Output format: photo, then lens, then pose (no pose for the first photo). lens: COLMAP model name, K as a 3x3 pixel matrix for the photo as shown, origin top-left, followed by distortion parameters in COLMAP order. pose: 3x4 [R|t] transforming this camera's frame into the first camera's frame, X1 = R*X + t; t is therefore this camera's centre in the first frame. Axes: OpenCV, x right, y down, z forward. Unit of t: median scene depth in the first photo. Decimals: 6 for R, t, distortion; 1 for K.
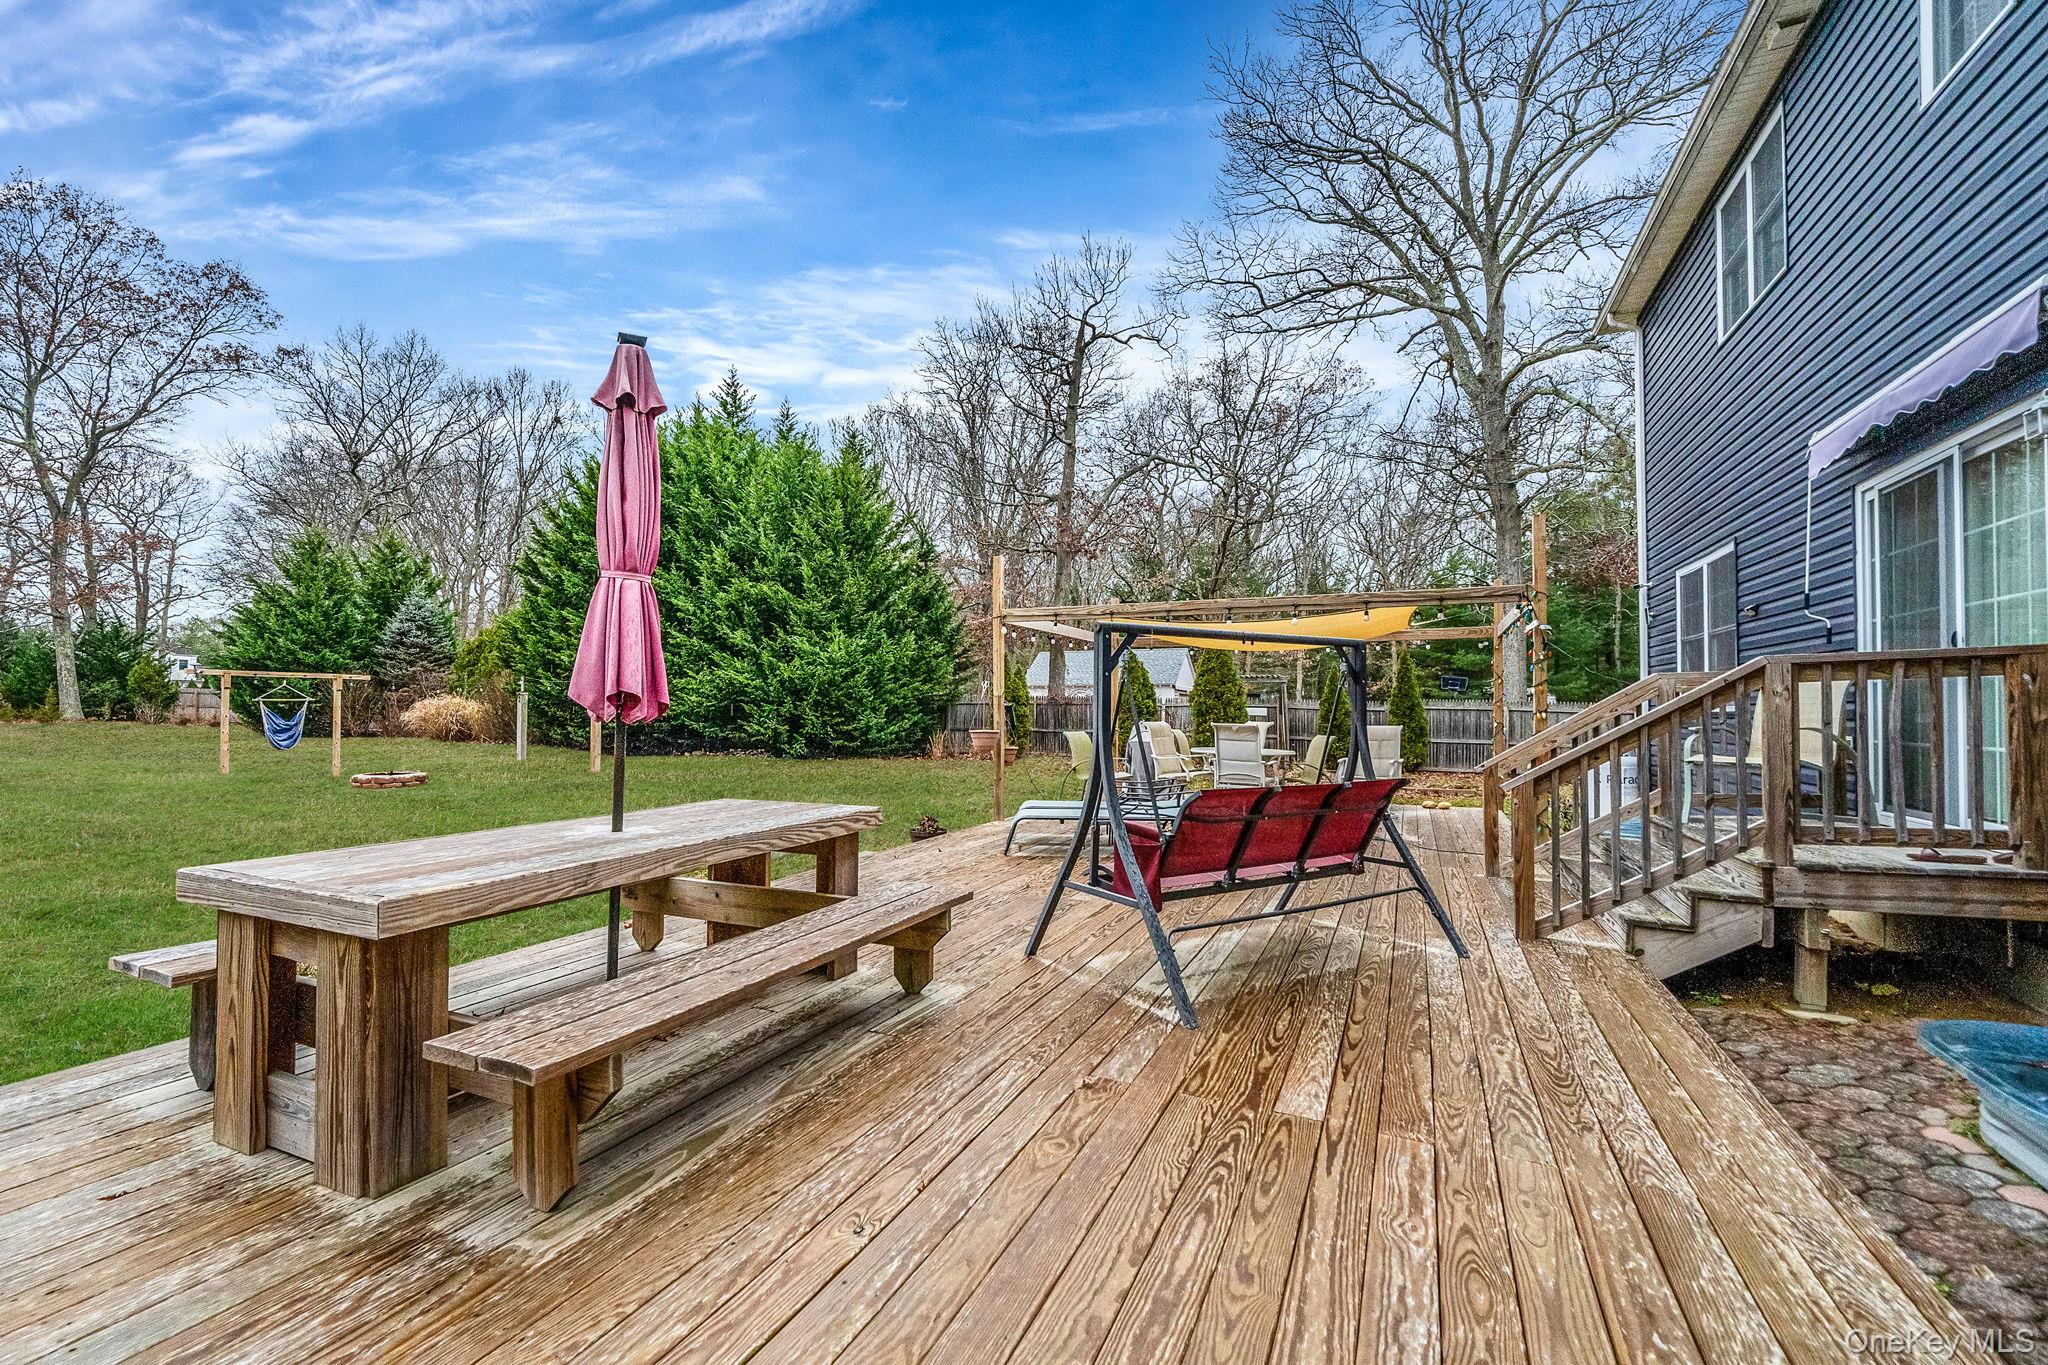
lens RADIAL K [[893.1, 0, 991.4], [0, 893.1, 692.0], [0, 0, 1]] dist [-0.001407, -0.000472]
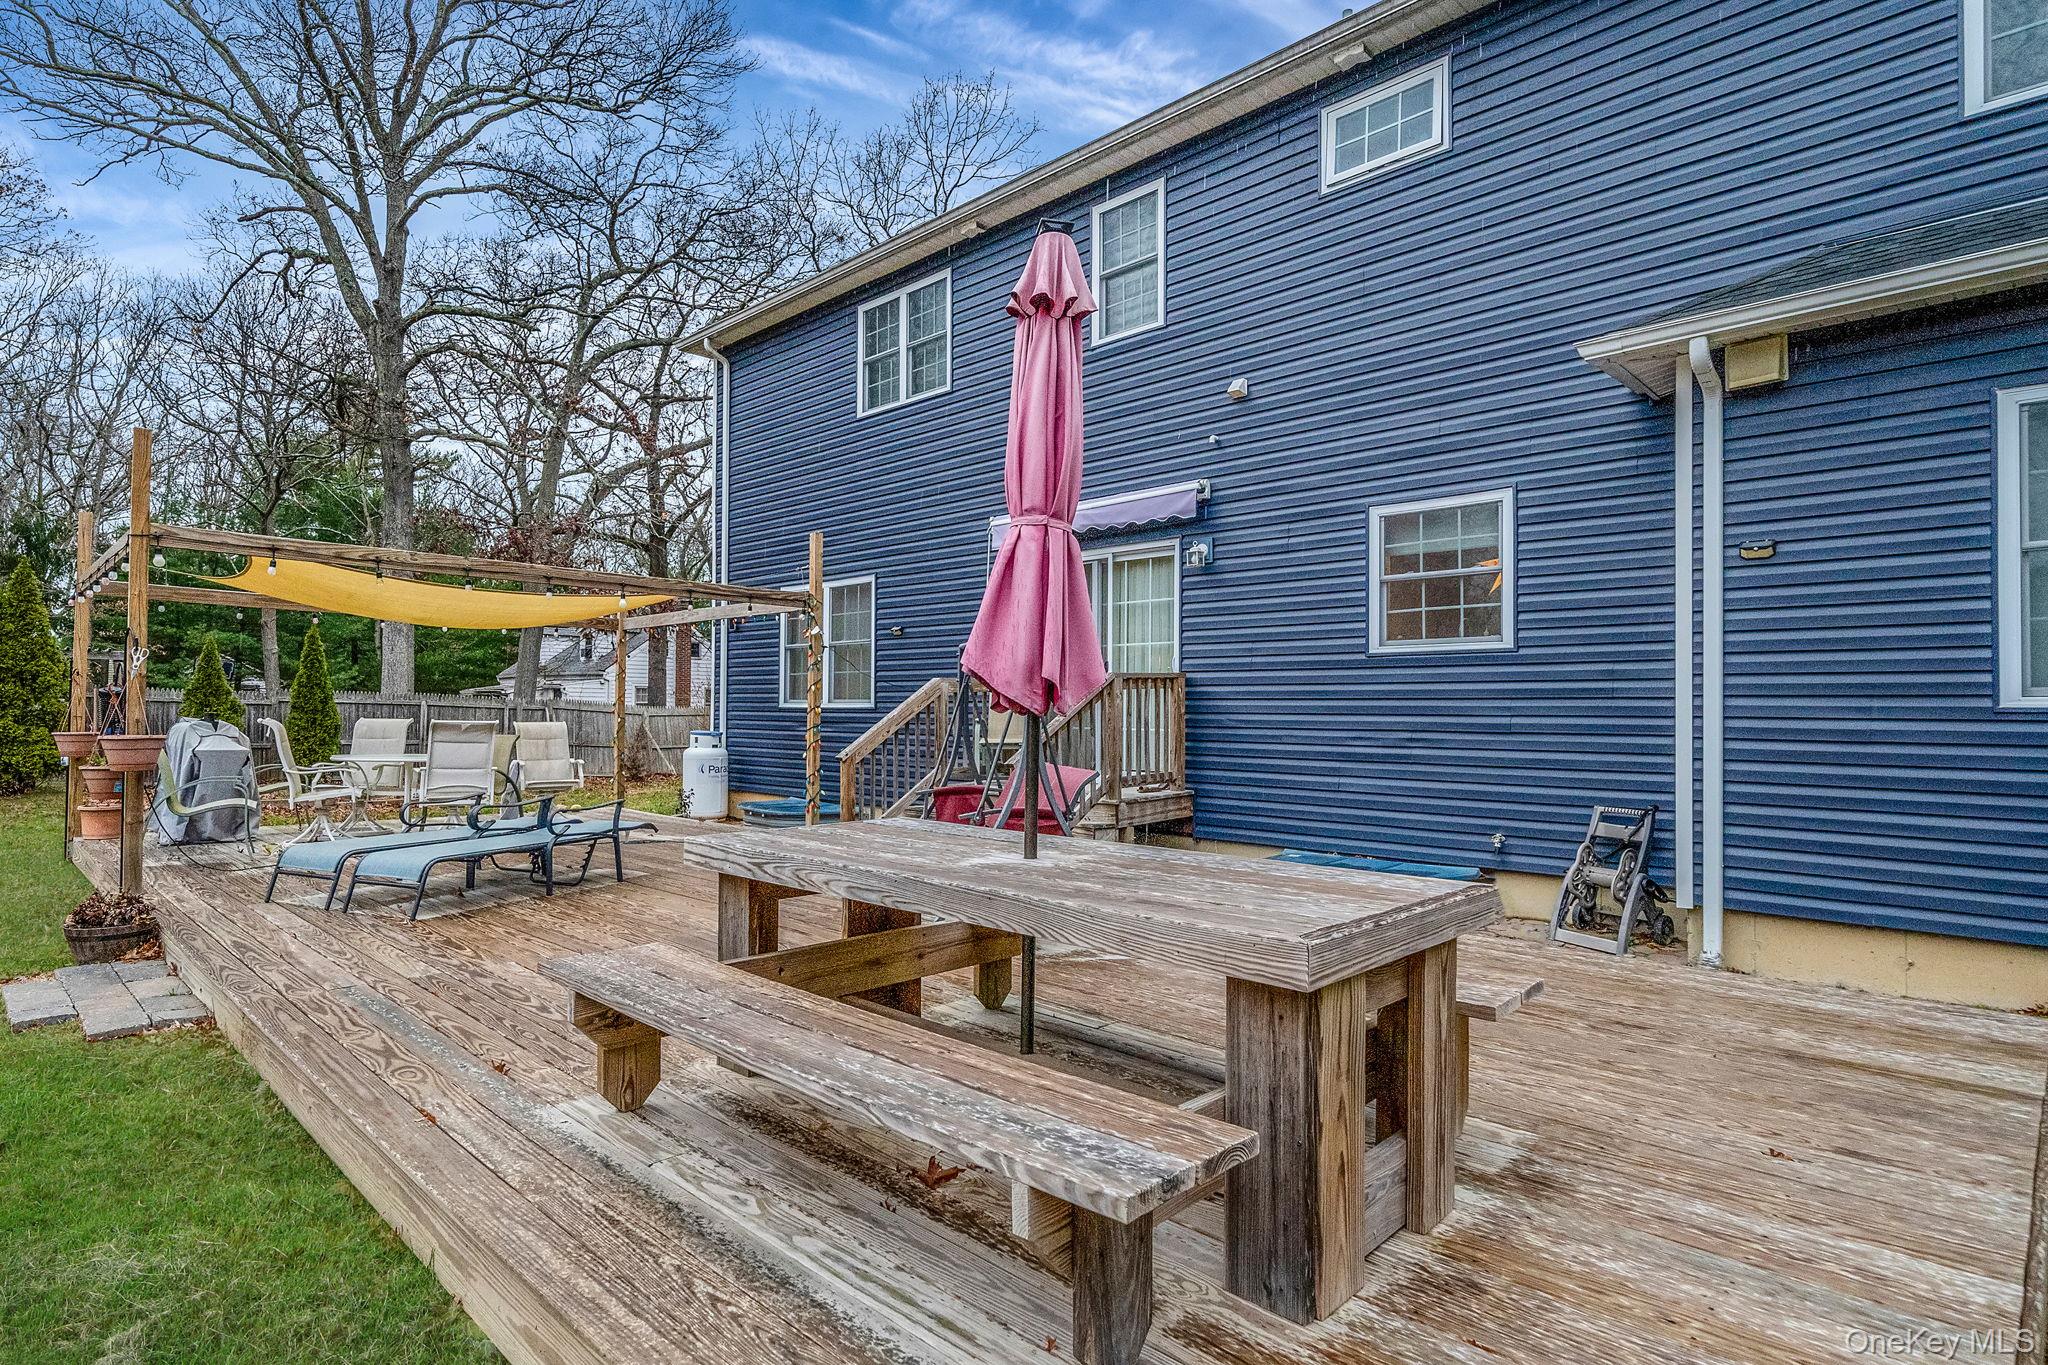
lens RADIAL K [[1062.0, 0, 1024.0], [0, 1062.0, 682.5], [0, 0, 1]] dist [0.001816, 0.000721]
pose [[0.313828, 0.024044, 0.949175, -0.211021], [-0.023641, 0.999567, -0.017504, 0.003400], [-0.949185, -0.016946, 0.314261, 0.117364]]
